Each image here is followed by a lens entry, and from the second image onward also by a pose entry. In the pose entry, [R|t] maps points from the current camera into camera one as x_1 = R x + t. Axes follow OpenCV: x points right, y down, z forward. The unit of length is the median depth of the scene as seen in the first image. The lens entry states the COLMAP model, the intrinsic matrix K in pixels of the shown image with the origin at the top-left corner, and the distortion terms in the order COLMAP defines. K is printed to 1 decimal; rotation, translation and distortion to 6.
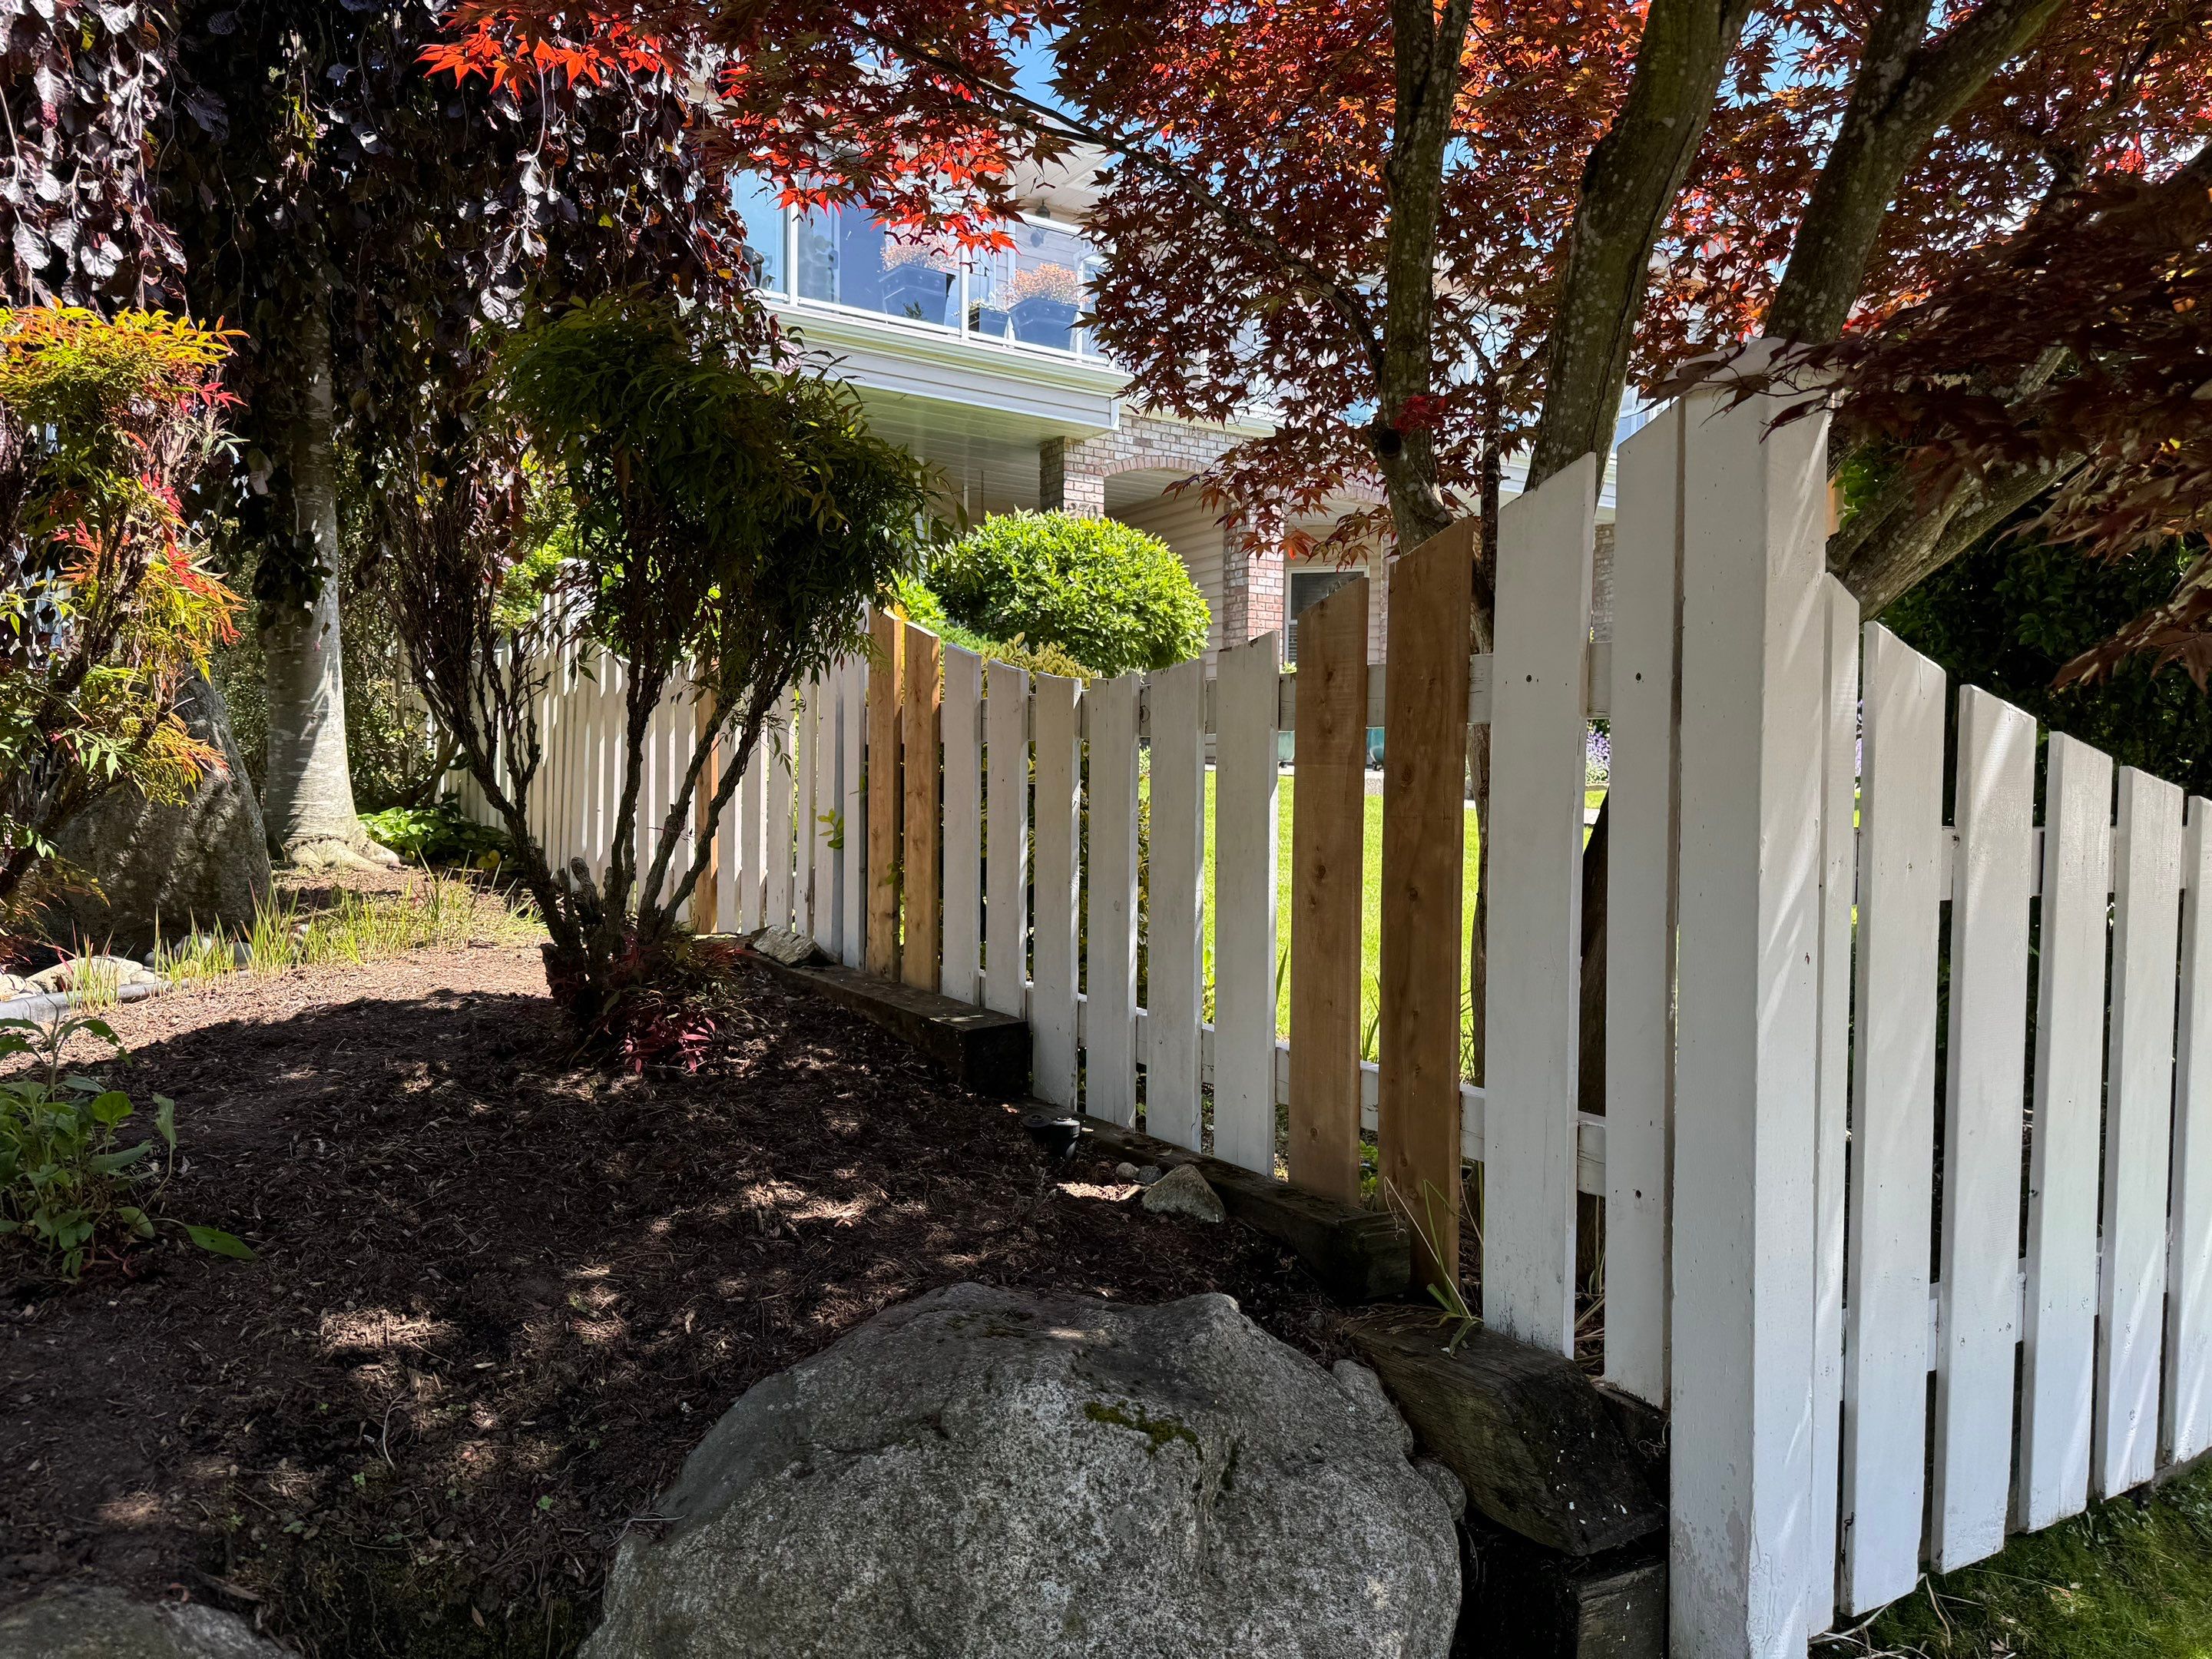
lens RADIAL K [[1606.8, 0, 1106.0], [0, 1606.8, 829.5], [0, 0, 1]] dist [0.005752, 0.000080]
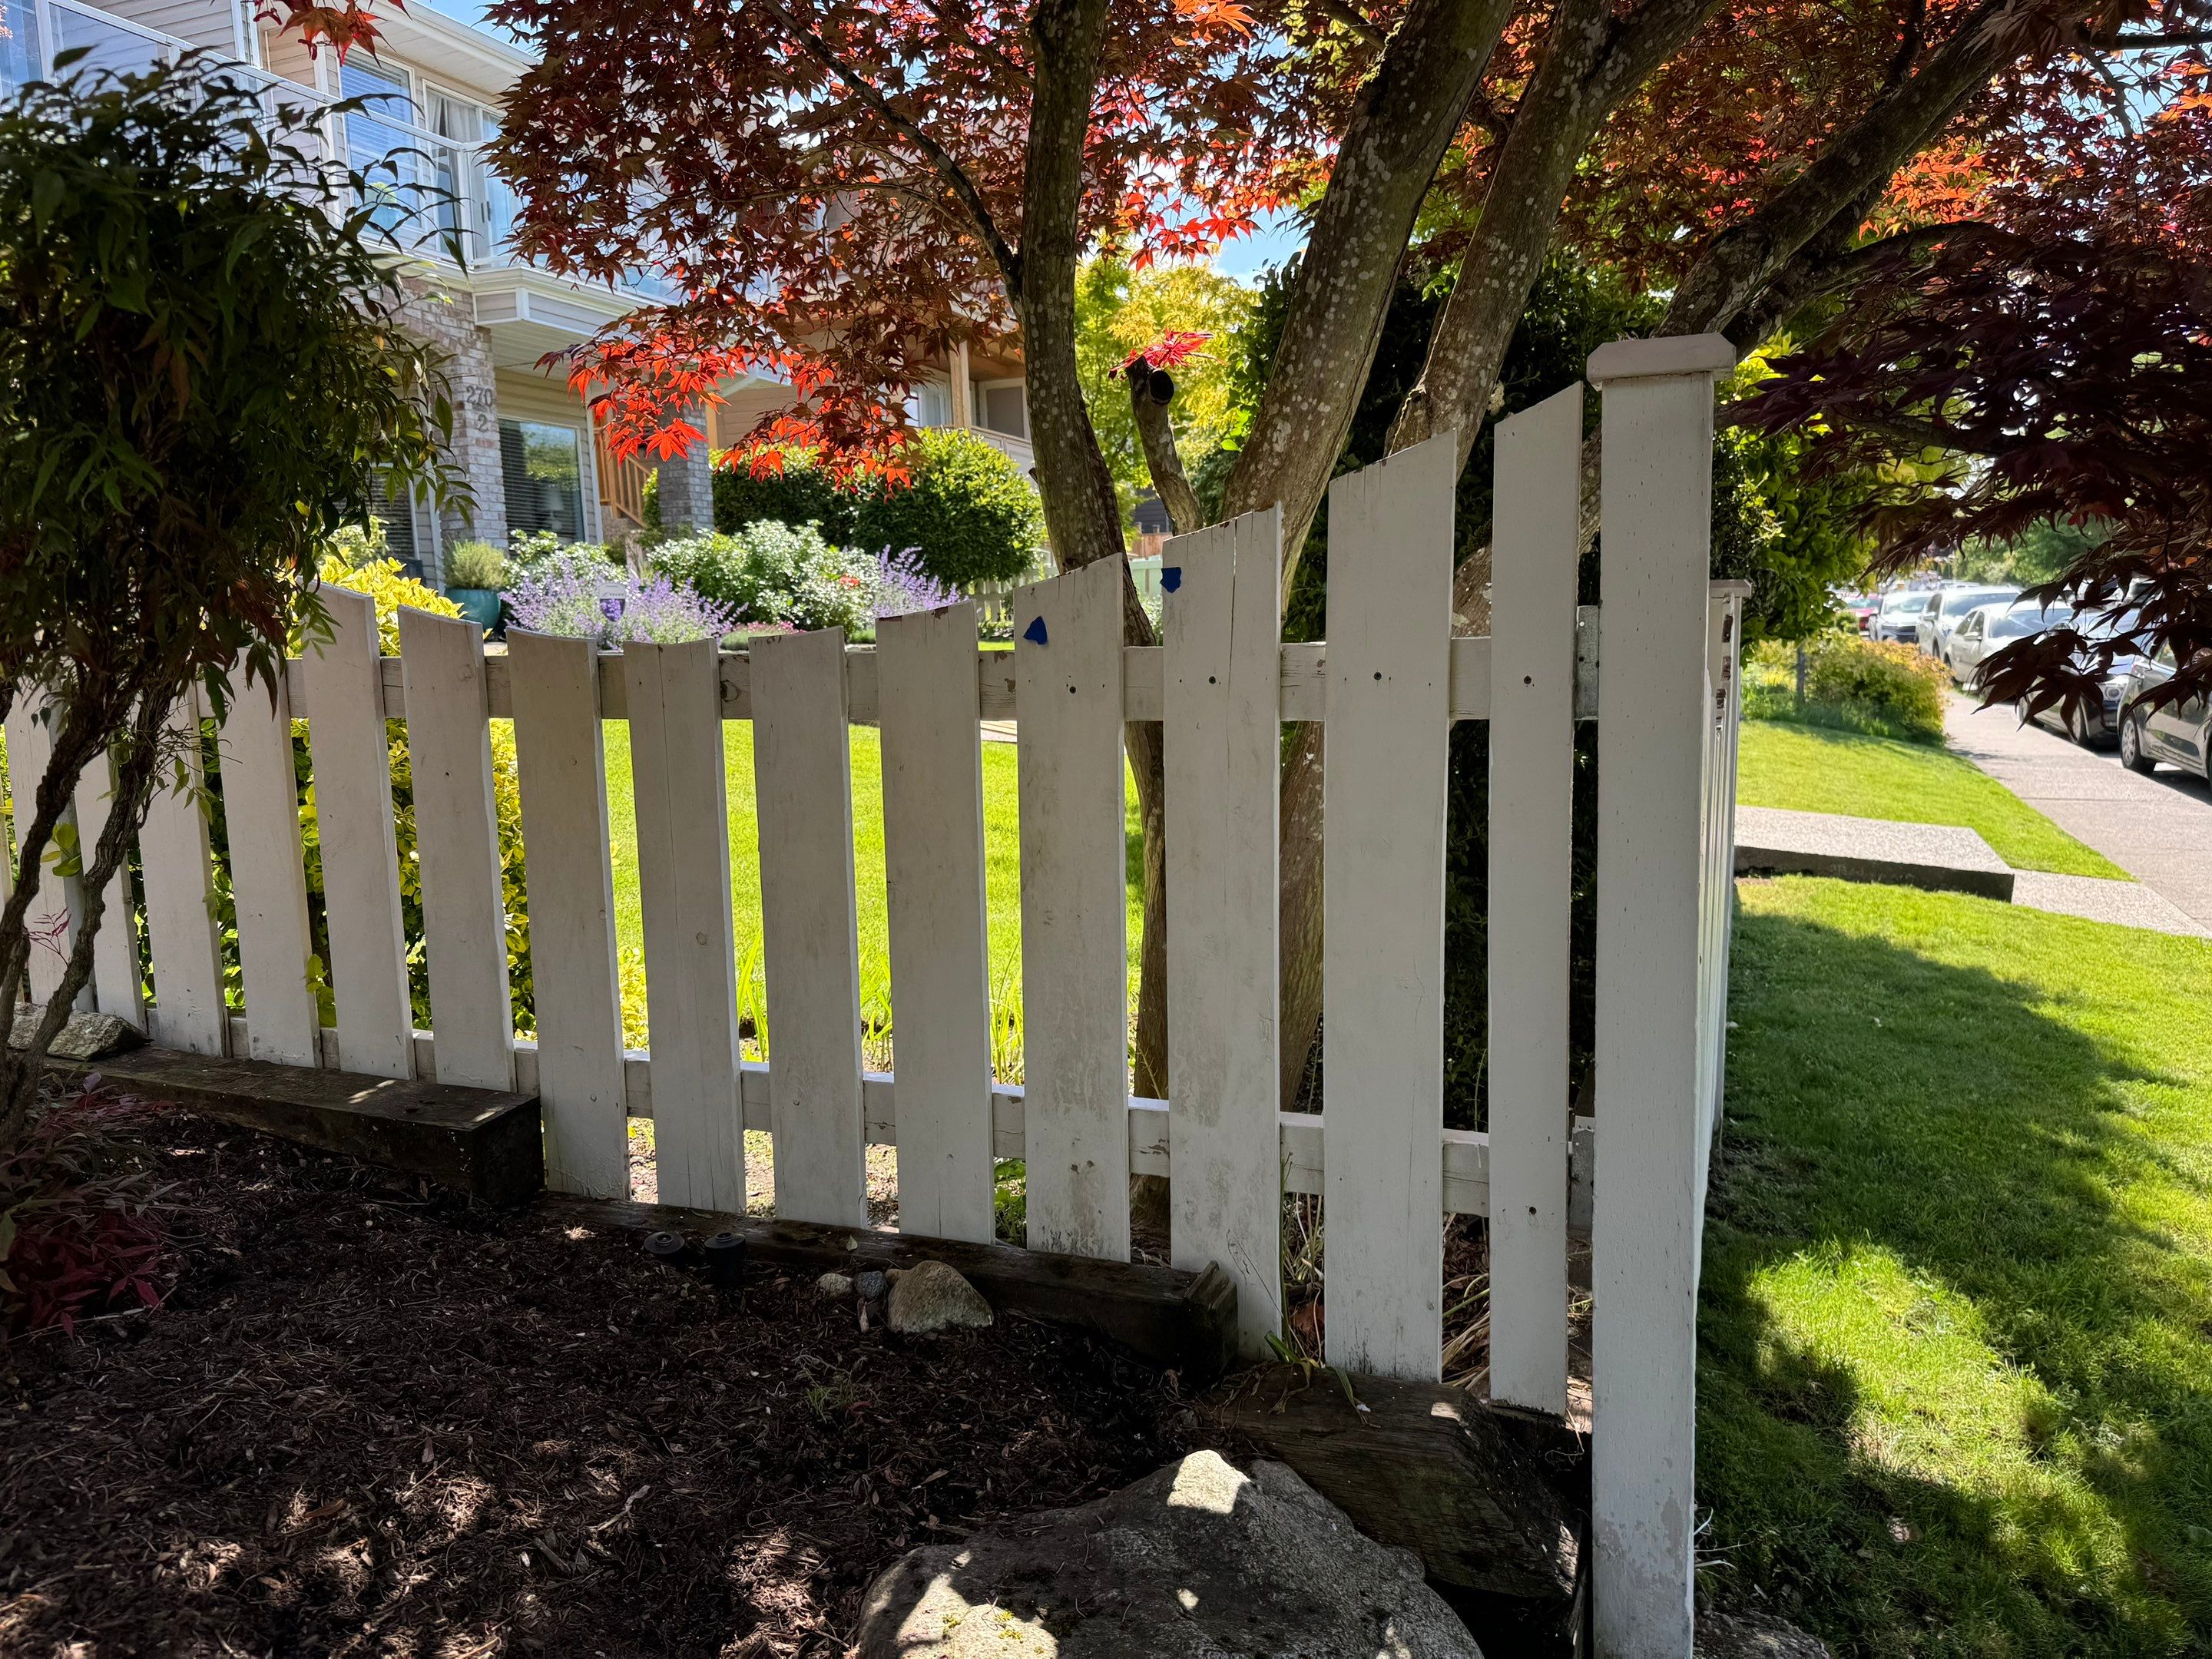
lens RADIAL K [[1598.6, 0, 1106.0], [0, 1598.6, 829.5], [0, 0, 1]] dist [0.083026, -0.137671]
pose [[0.804534, -0.108037, 0.583998, -0.318785], [0.048373, 0.991968, 0.116871, -0.097287], [-0.591934, -0.065777, 0.803298, 0.287194]]
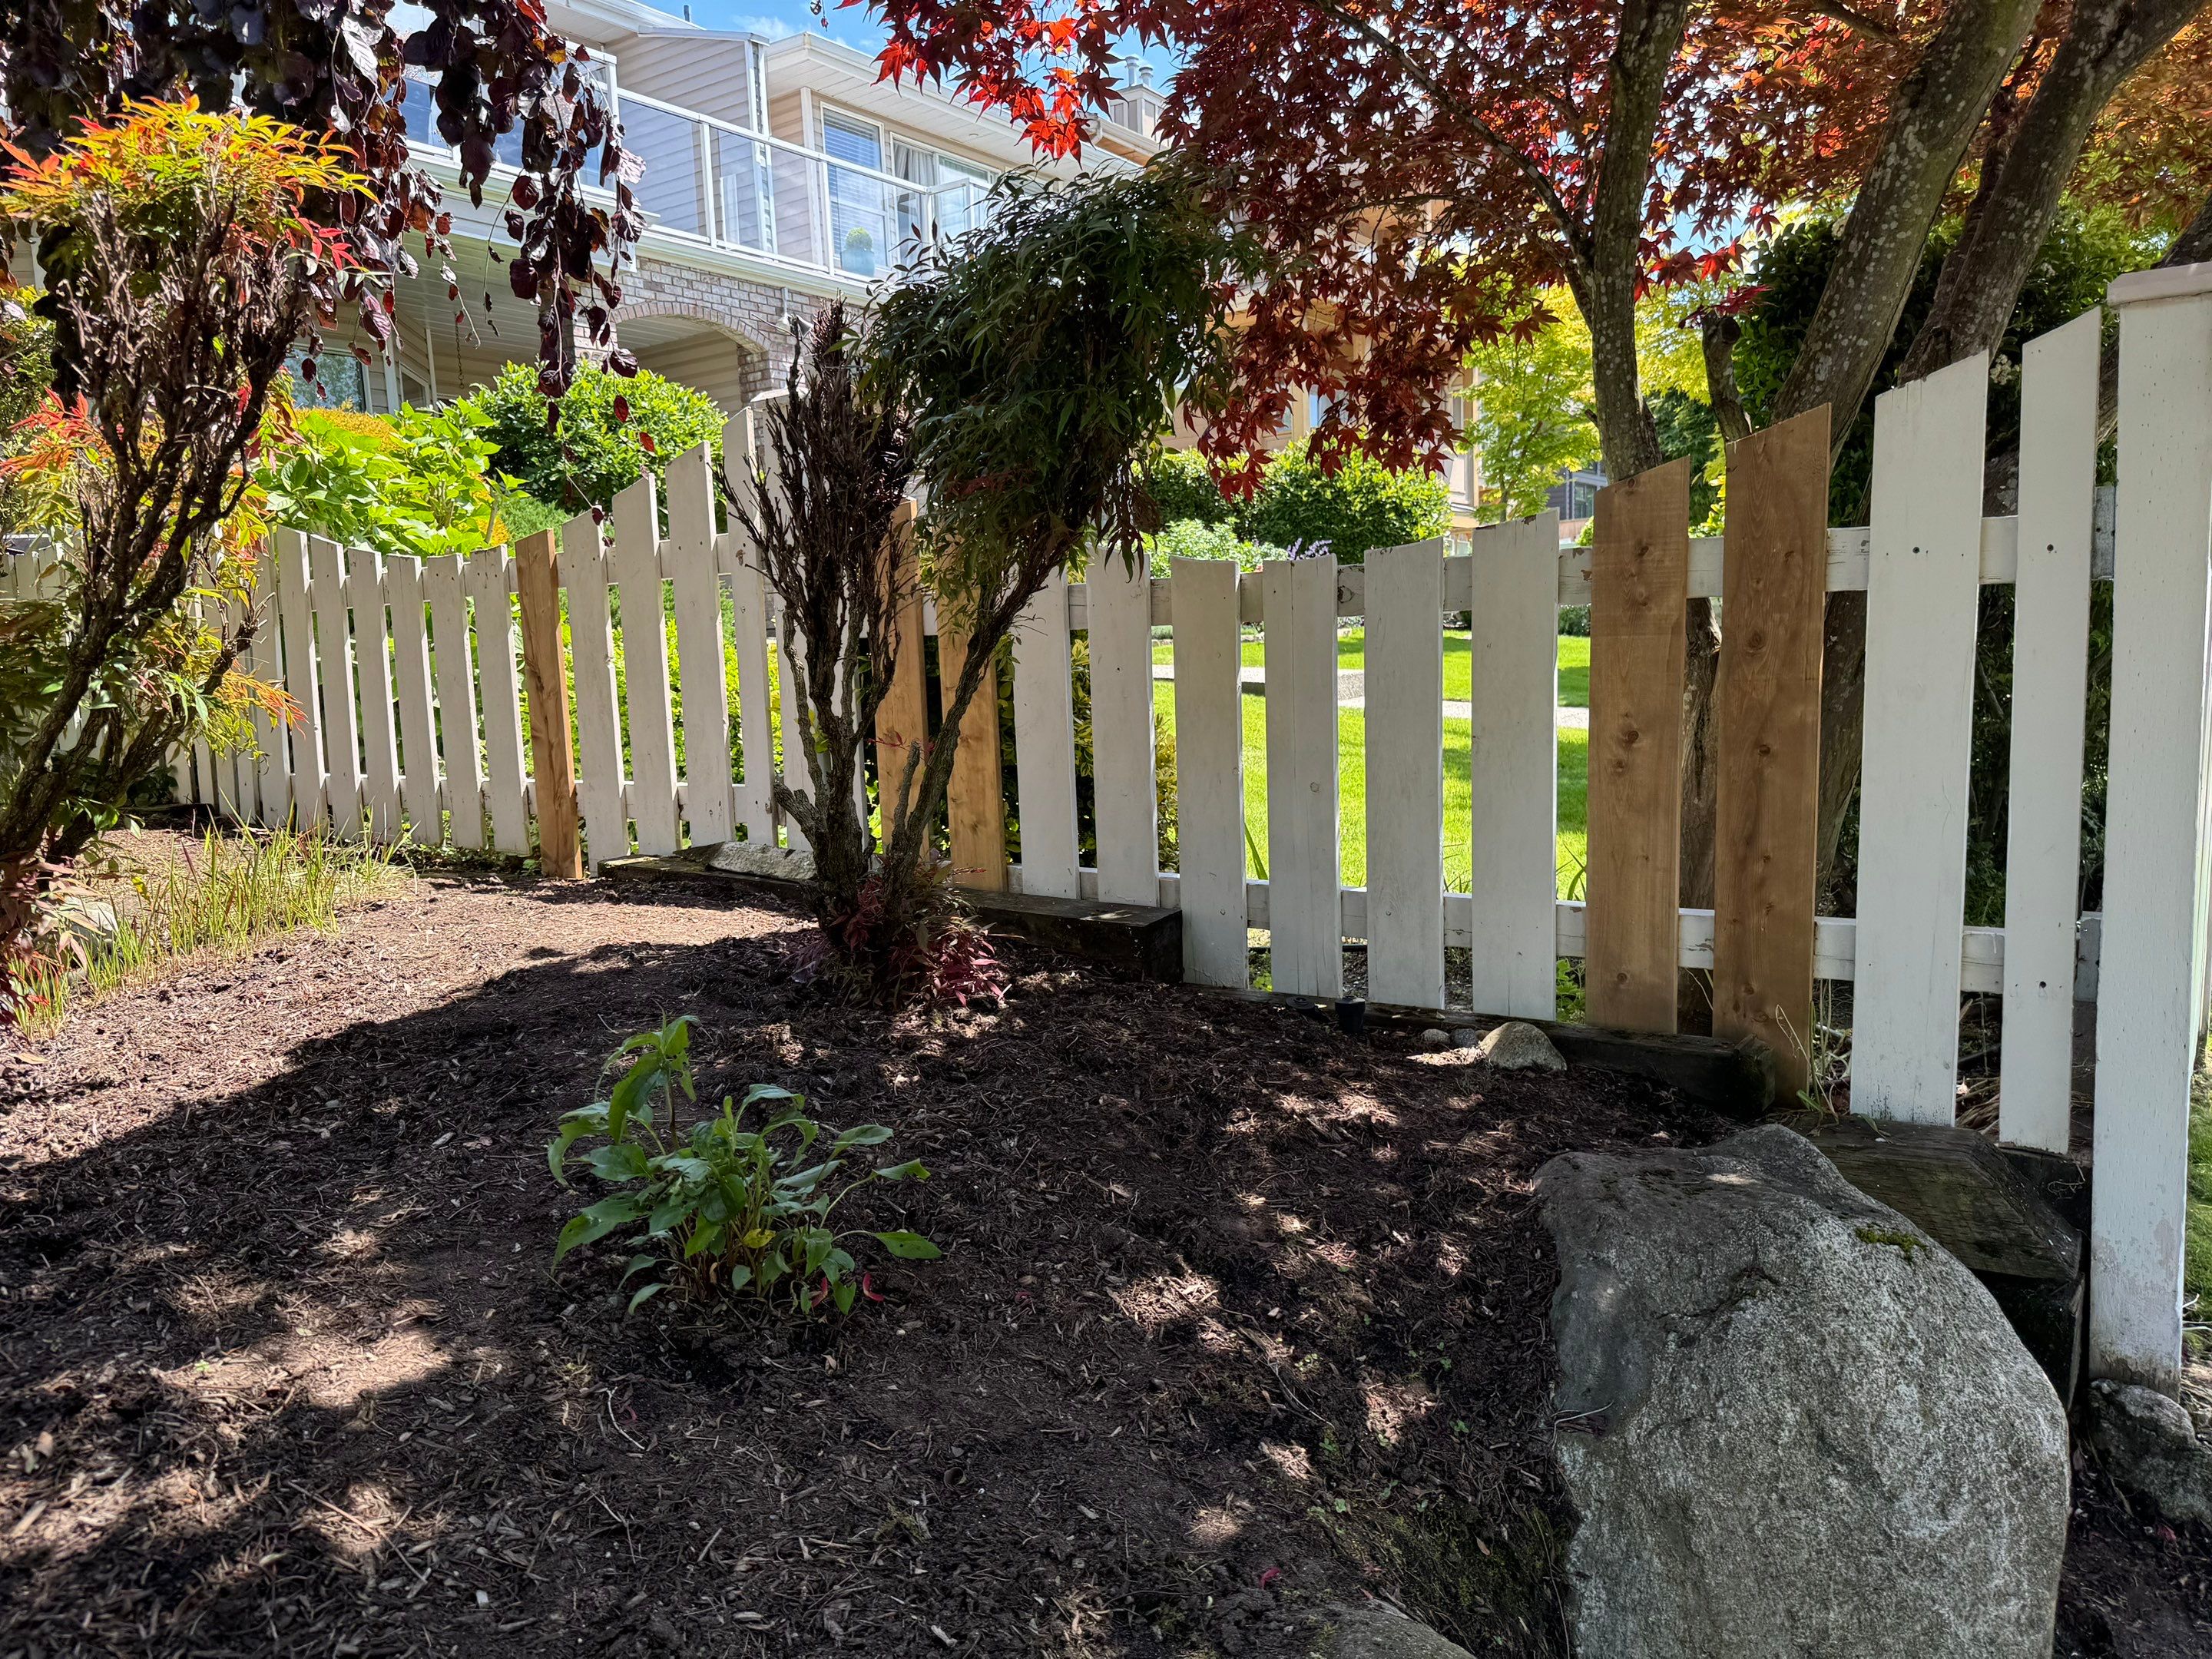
lens RADIAL K [[1595.4, 0, 1068.1], [0, 1595.4, 824.7], [0, 0, 1]] dist [0.007879, -0.014278]
pose [[0.927577, -0.088617, 0.362971, -0.573767], [0.056759, 0.993612, 0.097534, -0.036634], [-0.369296, -0.069869, 0.926682, 0.131147]]
